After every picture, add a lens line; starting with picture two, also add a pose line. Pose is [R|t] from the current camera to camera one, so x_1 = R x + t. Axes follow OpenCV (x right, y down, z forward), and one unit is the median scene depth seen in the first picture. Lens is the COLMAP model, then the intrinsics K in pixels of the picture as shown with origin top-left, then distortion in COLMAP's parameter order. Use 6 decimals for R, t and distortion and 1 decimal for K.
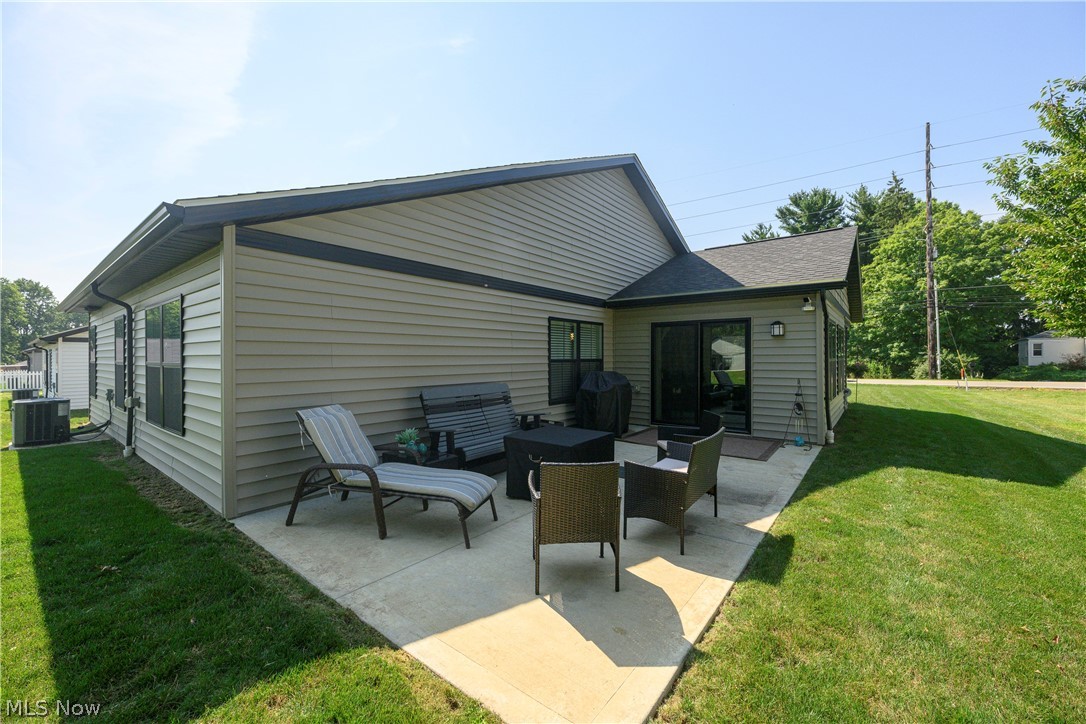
lens RADIAL K [[431.6, 0, 520.5], [0, 431.6, 359.3], [0, 0, 1]] dist [-0.000325, -0.000009]
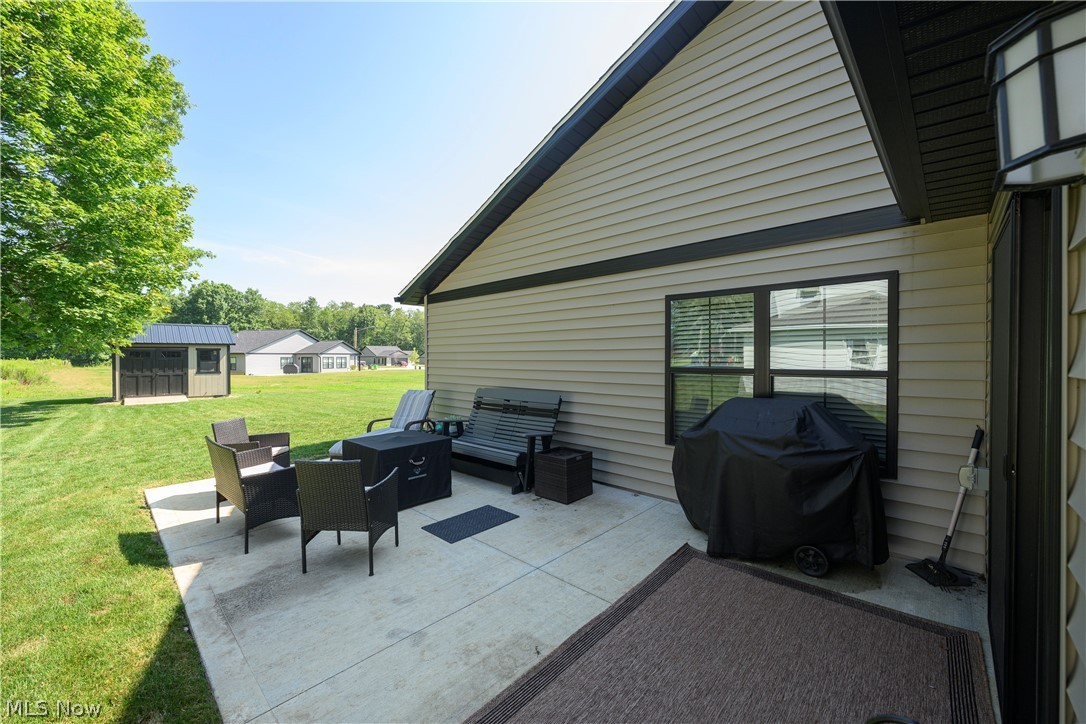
lens RADIAL K [[422.0, 0, 543.4], [0, 422.0, 366.3], [0, 0, 1]] dist [-0.000162, -0.000079]
pose [[-0.054558, 0.021828, -0.998272, 0.627301], [-0.001421, 0.999758, 0.021938, -0.013036], [0.998510, 0.002616, -0.054513, 0.821494]]
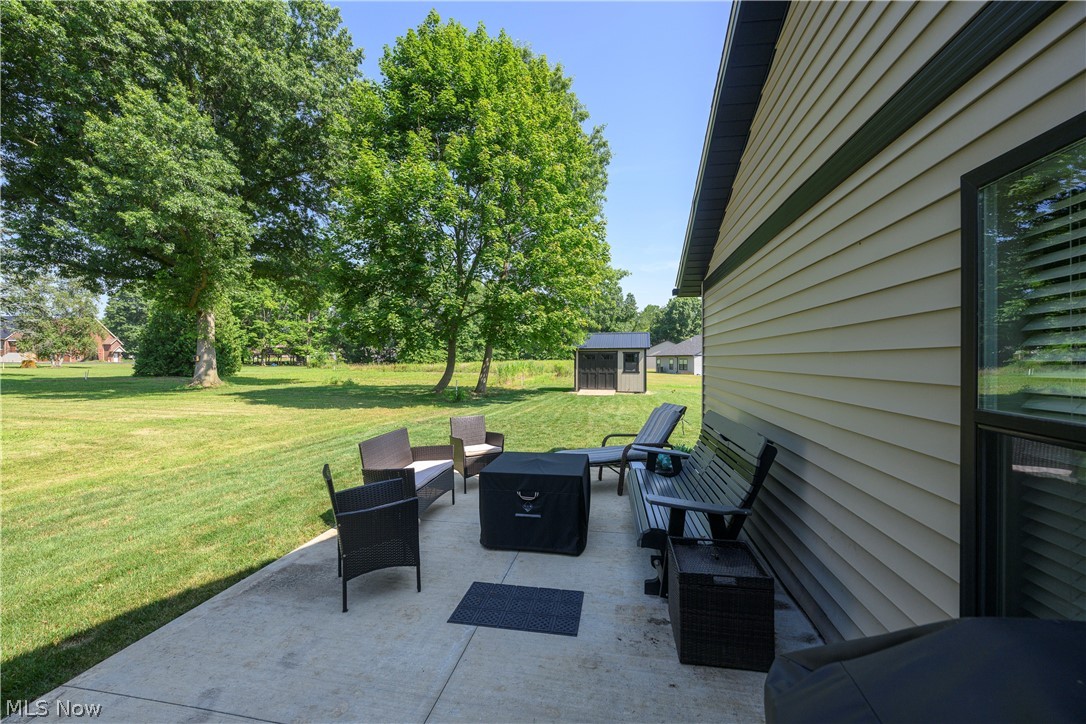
lens RADIAL K [[430.4, 0, 542.4], [0, 430.4, 357.8], [0, 0, 1]] dist [-0.001772, -0.000215]
pose [[-0.865554, -0.003560, -0.500803, 0.299467], [-0.004707, 0.999988, 0.001025, -0.019697], [0.500793, 0.003244, -0.865561, 1.019943]]
